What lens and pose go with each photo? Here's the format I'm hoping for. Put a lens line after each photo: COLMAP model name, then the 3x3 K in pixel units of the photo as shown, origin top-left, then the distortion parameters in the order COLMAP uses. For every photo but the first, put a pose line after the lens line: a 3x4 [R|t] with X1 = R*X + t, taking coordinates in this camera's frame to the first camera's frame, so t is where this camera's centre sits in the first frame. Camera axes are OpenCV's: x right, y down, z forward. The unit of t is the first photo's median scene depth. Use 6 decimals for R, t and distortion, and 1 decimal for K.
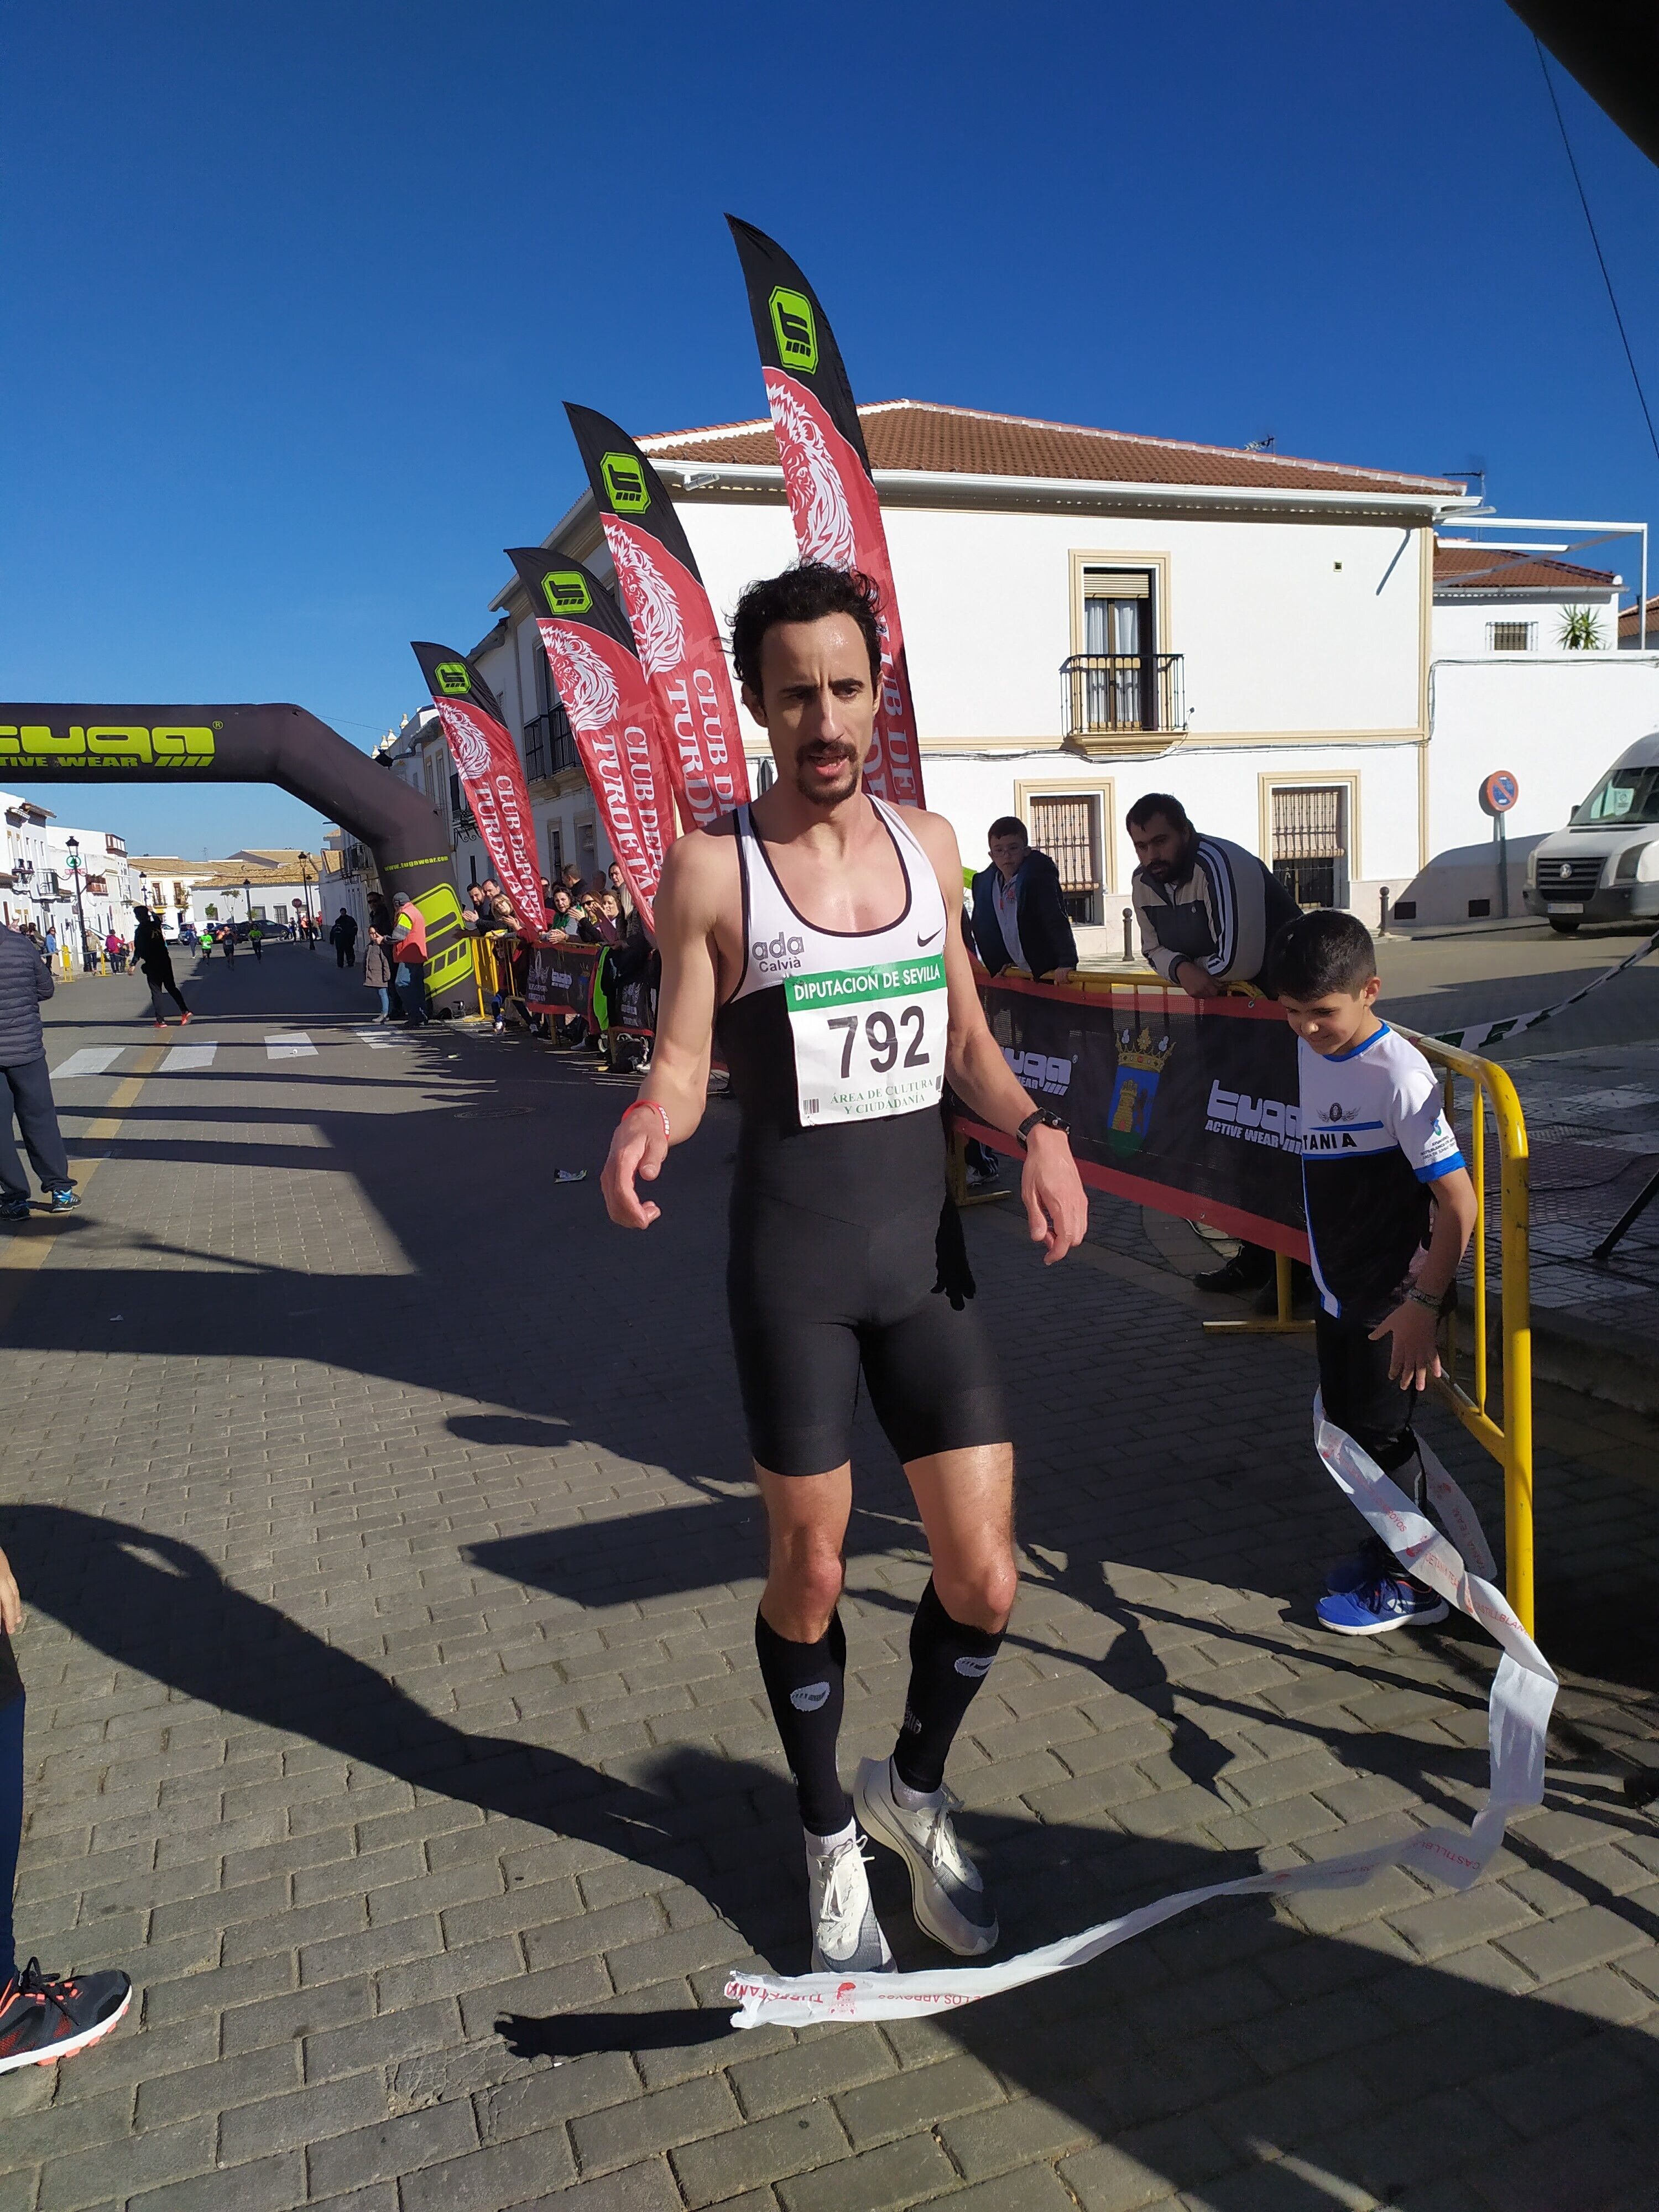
lens RADIAL K [[1672.9, 0, 844.6], [0, 1672.9, 1093.5], [0, 0, 1]] dist [0.045750, 0.001357]
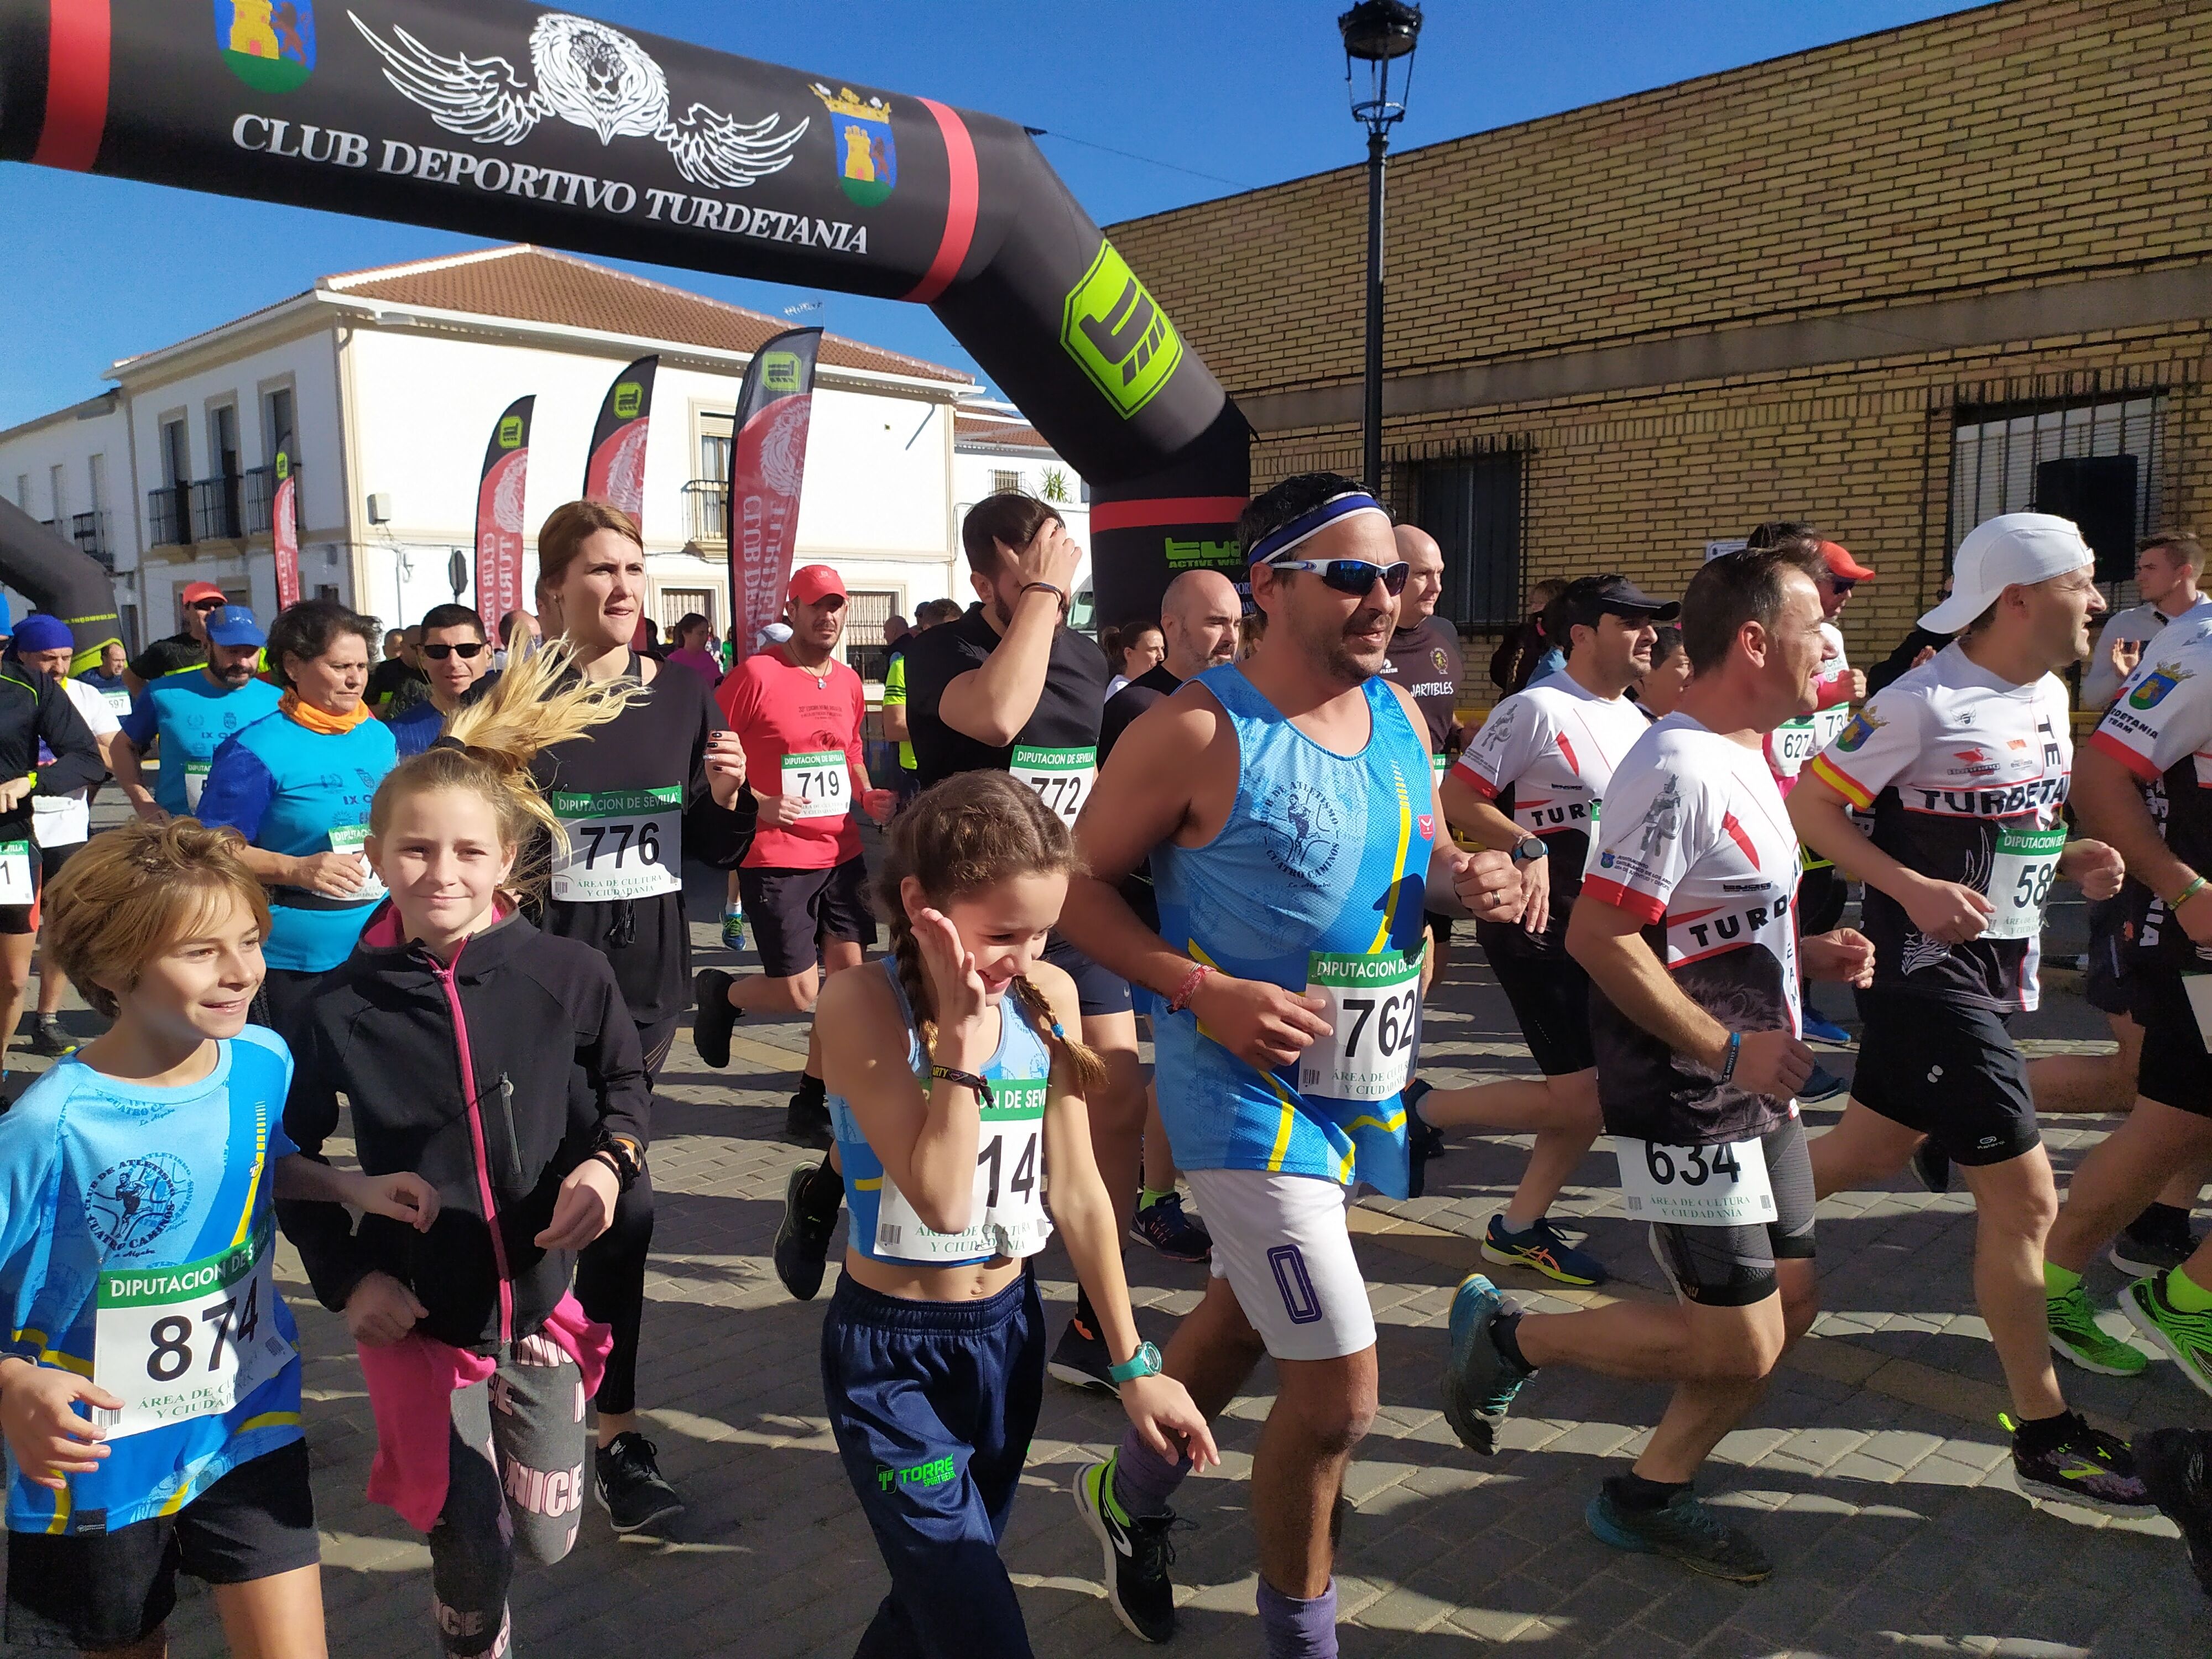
lens RADIAL K [[1664.8, 0, 1106.0], [0, 1664.8, 829.5], [0, 0, 1]] dist [0.067051, -0.092441]
pose [[0.908654, -0.011202, 0.417400, -0.112840], [0.021958, 0.999539, -0.020974, 0.039146], [-0.416973, 0.028223, 0.908481, -0.281244]]
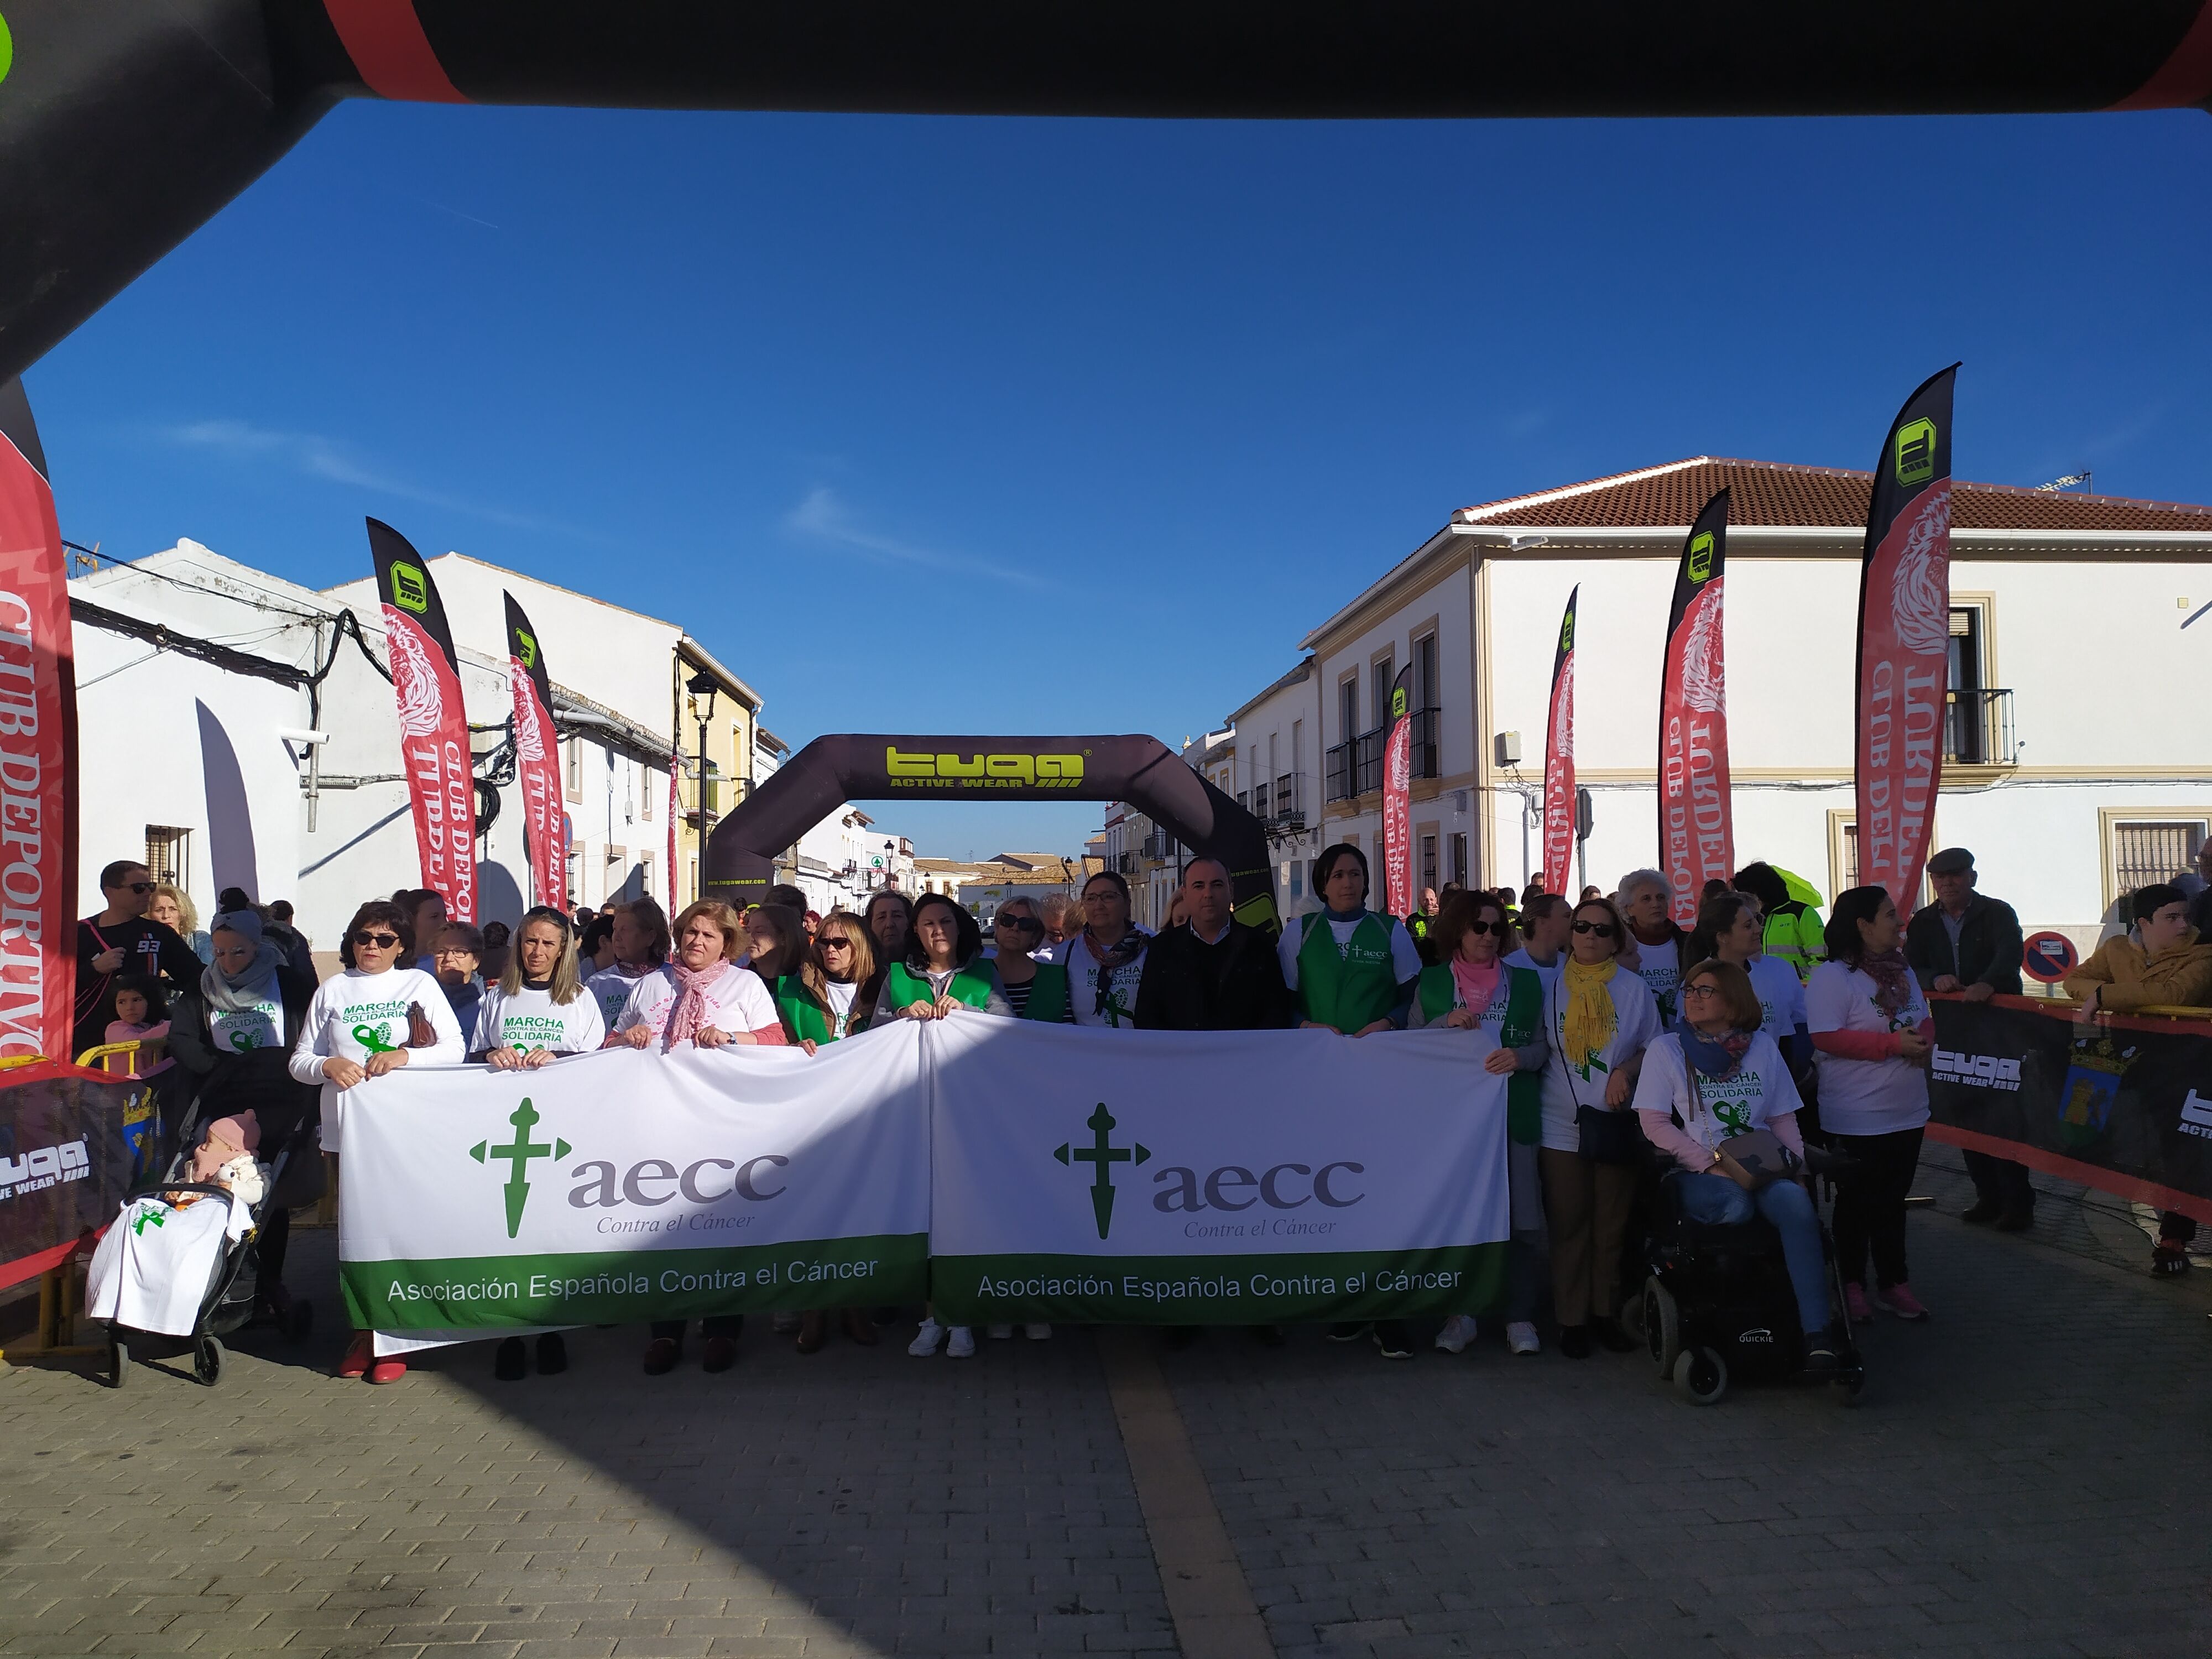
lens RADIAL K [[1669.4, 0, 1082.7], [0, 1669.4, 816.3], [0, 0, 1]] dist [0.058274, -0.067299]
pose [[0.958695, 0.019386, -0.283774, -0.042264], [-0.067298, 0.984807, -0.160080, 0.011186], [0.276359, 0.172565, 0.945435, -0.091139]]
